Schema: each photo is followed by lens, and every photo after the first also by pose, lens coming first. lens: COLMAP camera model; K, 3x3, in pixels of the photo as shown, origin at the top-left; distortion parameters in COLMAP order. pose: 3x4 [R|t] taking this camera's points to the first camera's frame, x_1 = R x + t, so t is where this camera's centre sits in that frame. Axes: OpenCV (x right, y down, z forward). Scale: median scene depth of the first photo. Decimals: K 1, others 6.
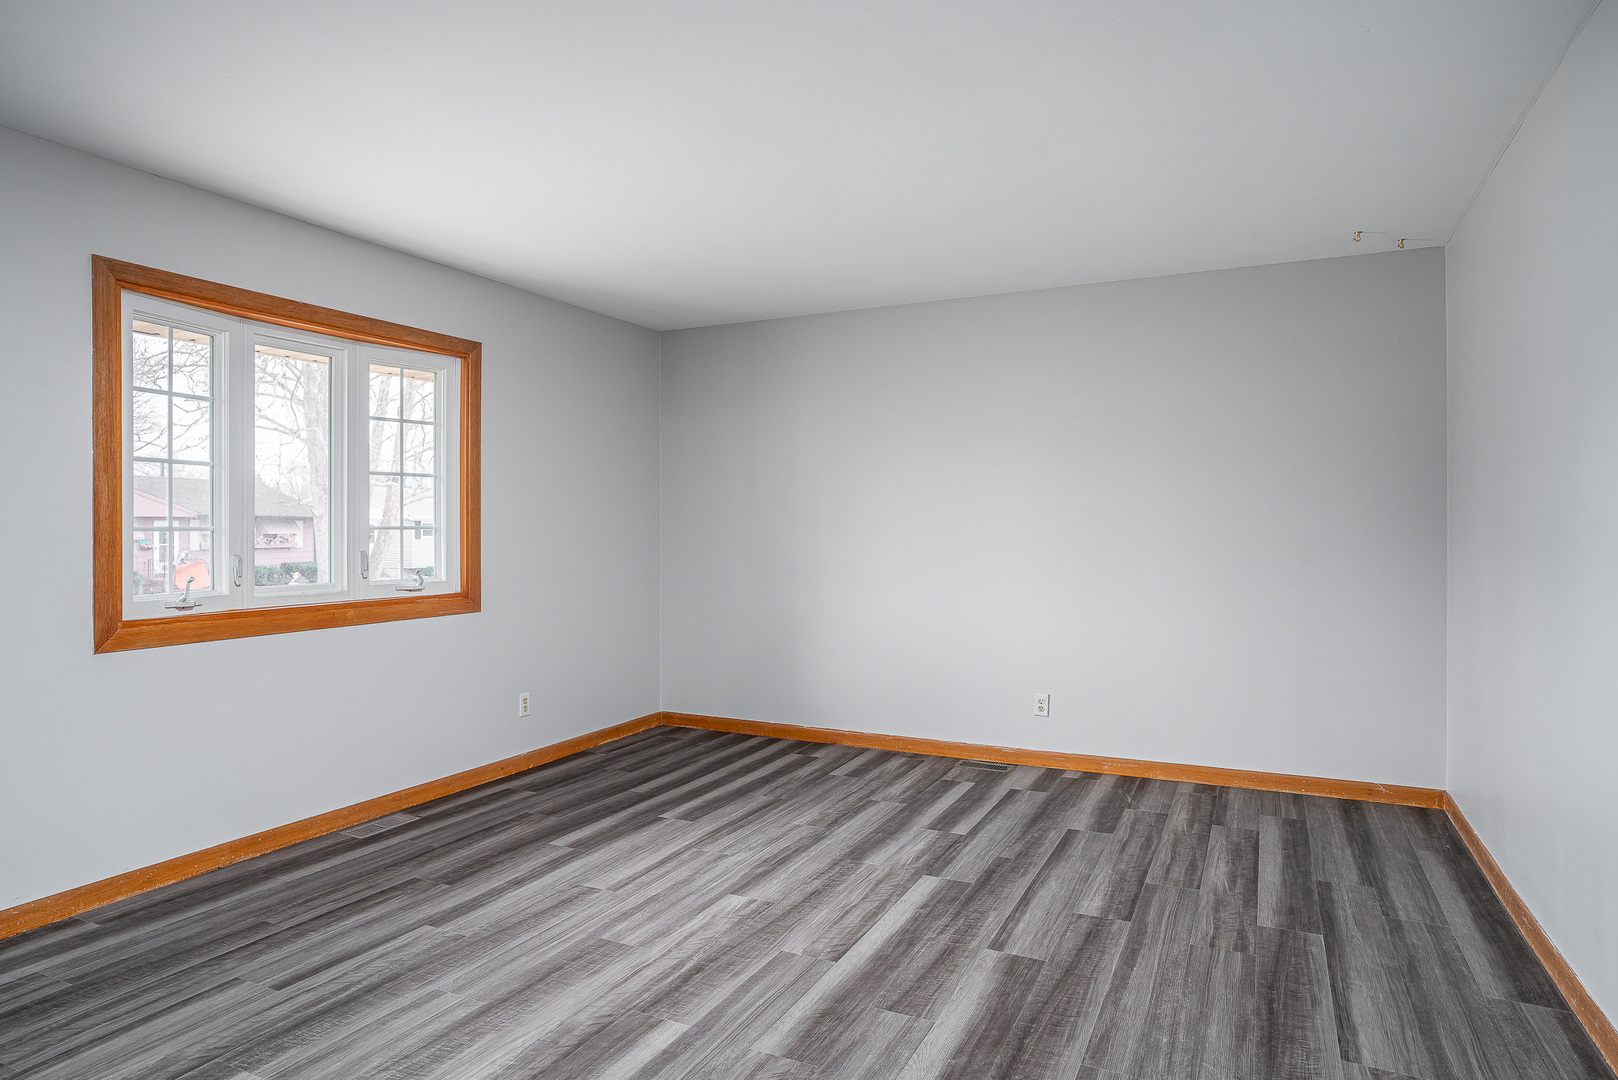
lens RADIAL K [[911.4, 0, 811.9], [0, 911.4, 529.6], [0, 0, 1]] dist [-0.027273, 0.013406]
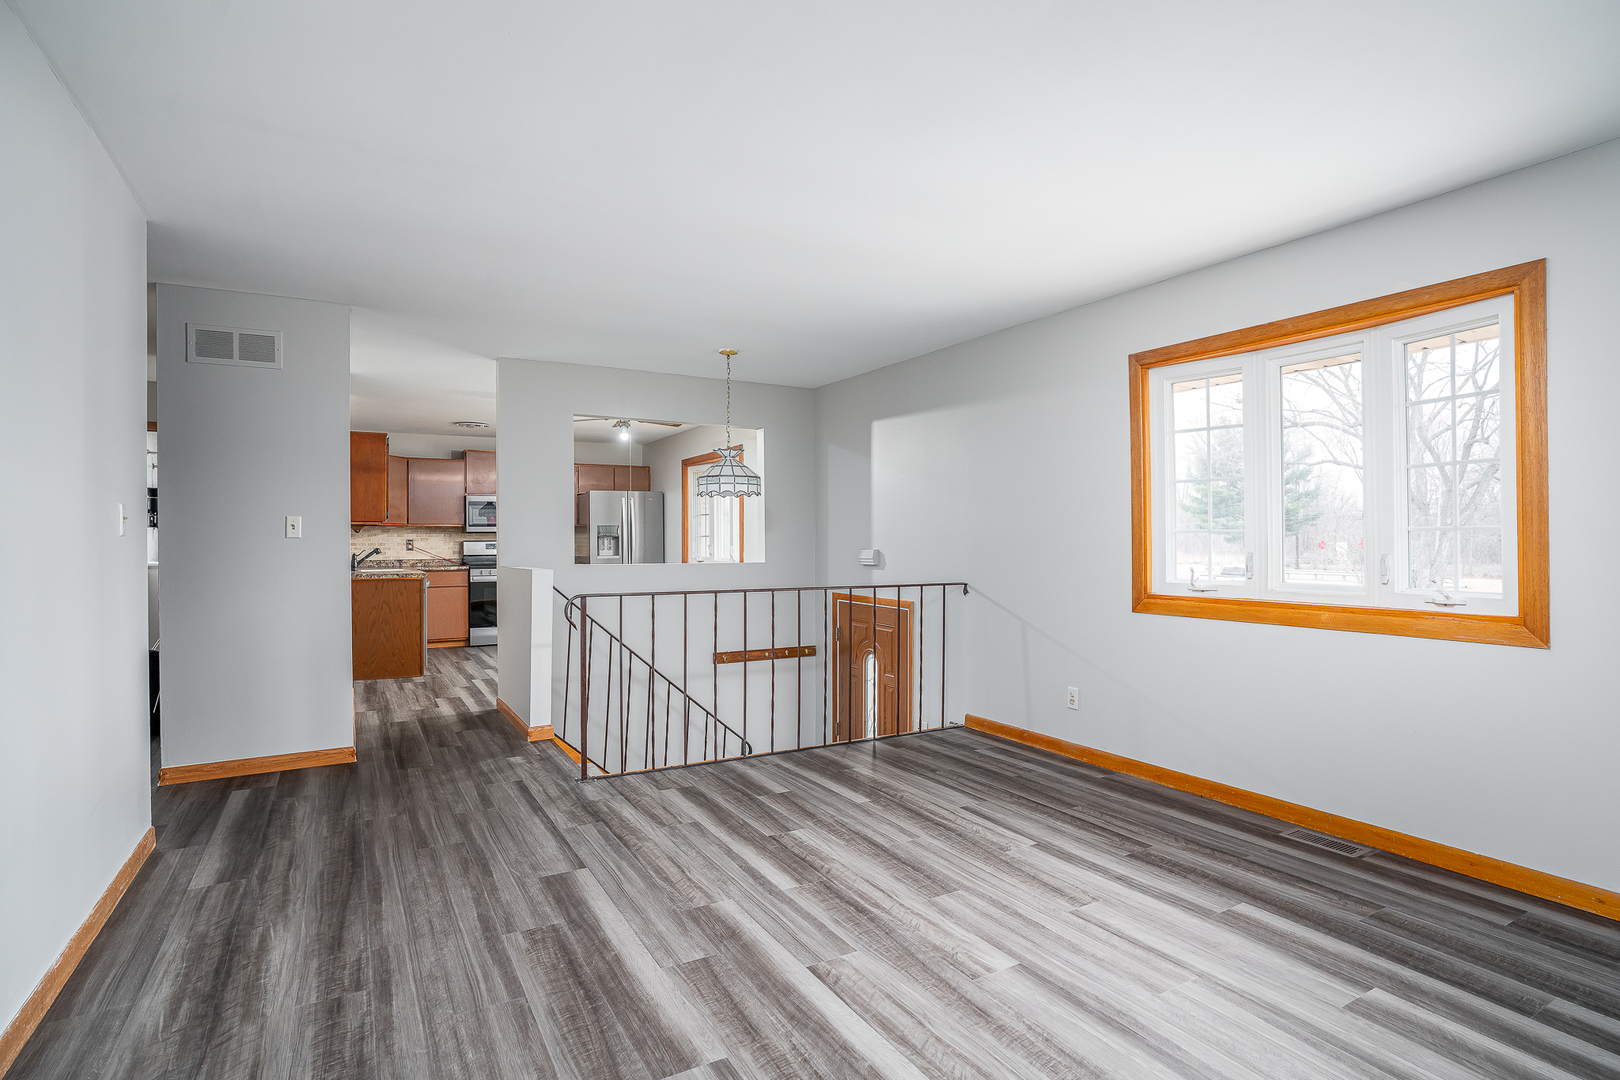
lens RADIAL K [[798.1, 0, 815.9], [0, 798.1, 548.0], [0, 0, 1]] dist [-0.024792, 0.002021]
pose [[-0.537003, 0.017004, -0.843409, 0.684366], [0.006870, 0.999852, 0.015784, 0.001648], [0.843552, 0.002682, -0.537040, 1.347437]]
